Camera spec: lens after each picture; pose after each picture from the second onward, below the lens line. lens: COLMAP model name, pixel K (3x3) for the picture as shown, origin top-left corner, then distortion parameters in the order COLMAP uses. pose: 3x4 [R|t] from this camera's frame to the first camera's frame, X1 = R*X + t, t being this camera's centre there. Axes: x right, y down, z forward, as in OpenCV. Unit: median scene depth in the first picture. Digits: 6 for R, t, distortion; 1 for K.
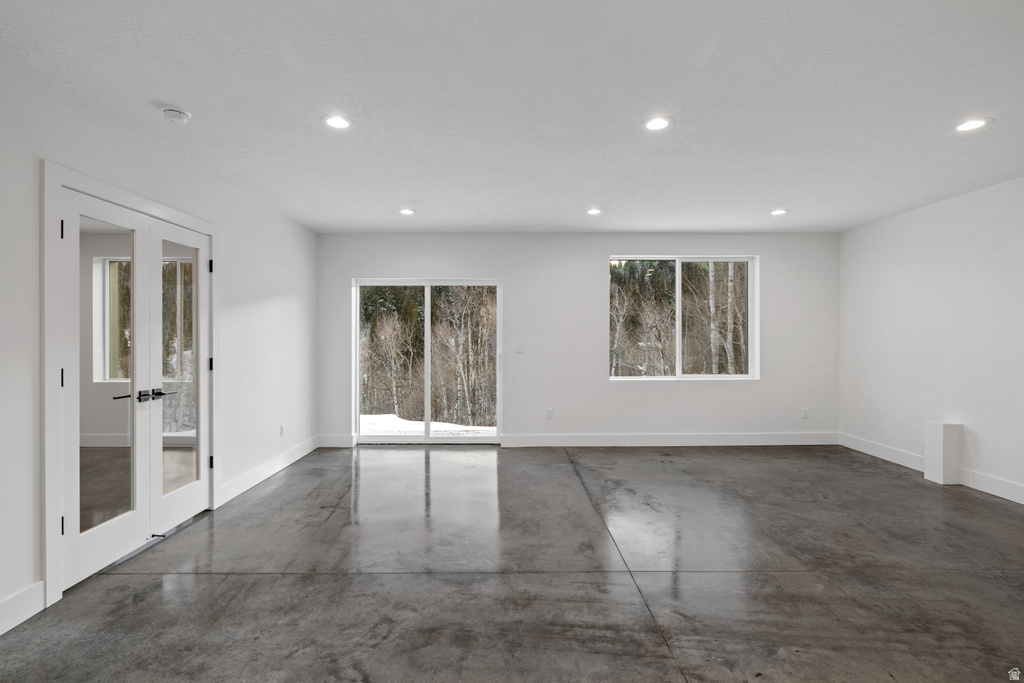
lens RADIAL K [[475.7, 0, 513.0], [0, 475.7, 335.4], [0, 0, 1]] dist [-0.009680, -0.000288]
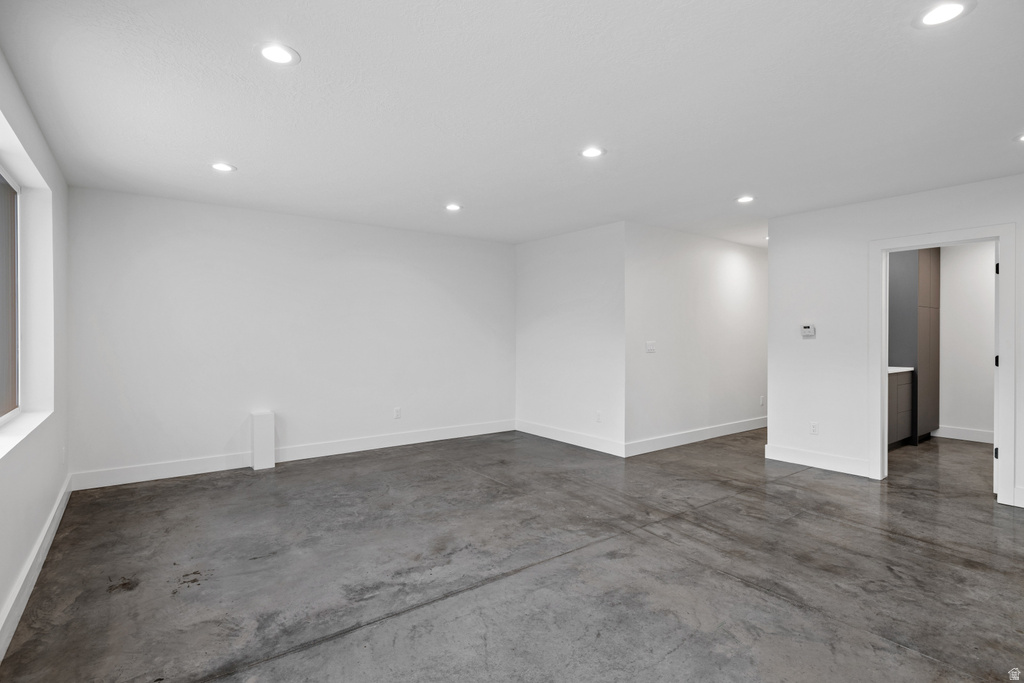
lens RADIAL K [[503.8, 0, 509.2], [0, 503.8, 340.7], [0, 0, 1]] dist [-0.003184, 0.000166]
pose [[-0.582827, -0.008769, 0.812549, -0.678984], [-0.001548, 0.999952, 0.009681, 0.005734], [-0.812595, 0.004384, -0.582812, 2.207320]]
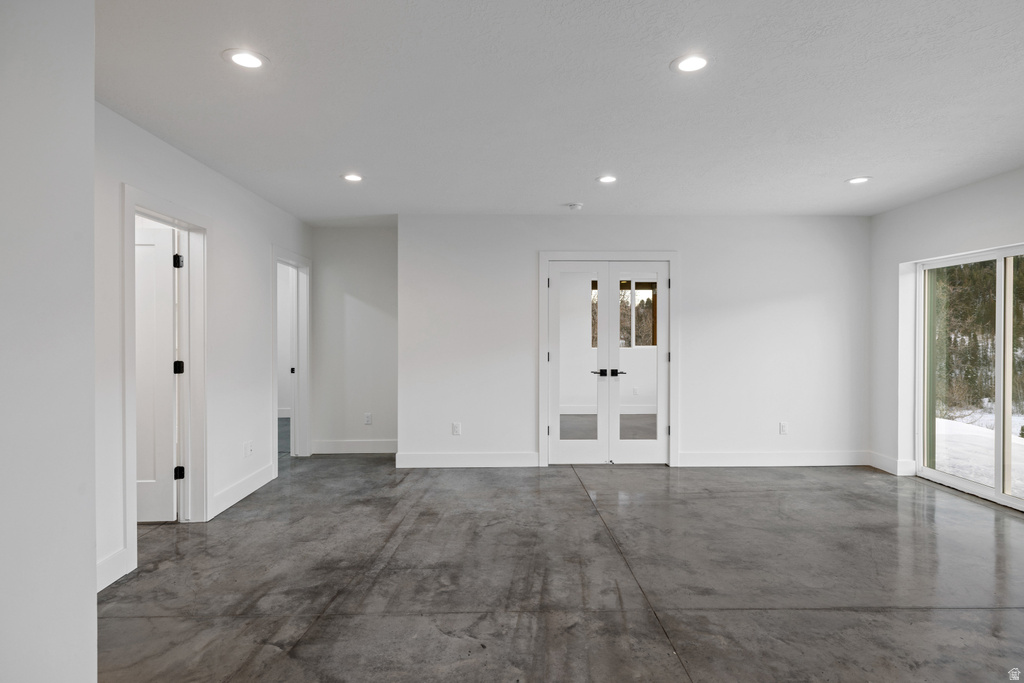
lens RADIAL K [[555.0, 0, 506.1], [0, 555.0, 337.2], [0, 0, 1]] dist [0.001617, -0.000821]
pose [[0.004184, 0.006357, -0.999971, 1.411376], [0.002151, 0.999977, 0.006366, -0.010385], [0.999989, -0.002178, 0.004170, 0.815472]]
